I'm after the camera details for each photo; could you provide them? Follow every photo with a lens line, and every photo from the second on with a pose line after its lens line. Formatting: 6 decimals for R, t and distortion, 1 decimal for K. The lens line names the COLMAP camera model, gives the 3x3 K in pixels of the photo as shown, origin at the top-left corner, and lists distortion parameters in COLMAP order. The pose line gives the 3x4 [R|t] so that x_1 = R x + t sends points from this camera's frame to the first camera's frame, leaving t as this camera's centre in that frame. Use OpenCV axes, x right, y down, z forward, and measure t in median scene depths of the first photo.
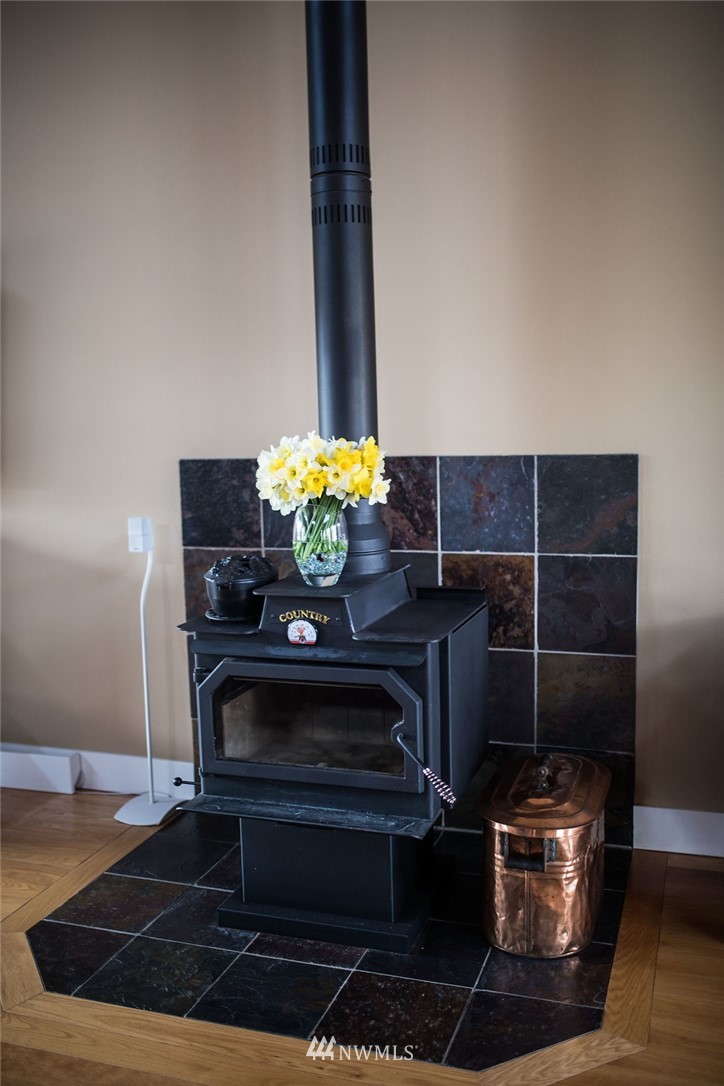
lens RADIAL K [[1032.3, 0, 362.0], [0, 1032.3, 543.0], [0, 0, 1]] dist [-0.063475, 0.088949]
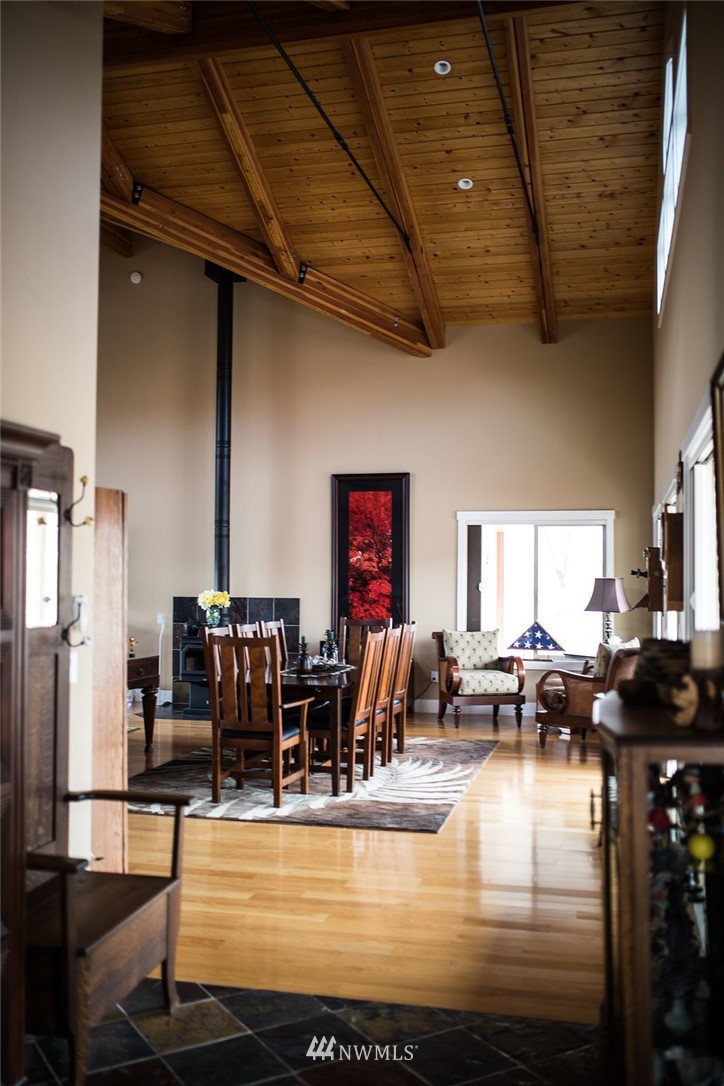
lens RADIAL K [[1032.3, 0, 362.0], [0, 1032.3, 543.0], [0, 0, 1]] dist [-0.063475, 0.088949]
pose [[0.996629, 0.035322, 0.074041, 0.222894], [-0.023667, 0.987981, -0.152753, 0.304729], [-0.078547, 0.150486, 0.985487, -2.956600]]
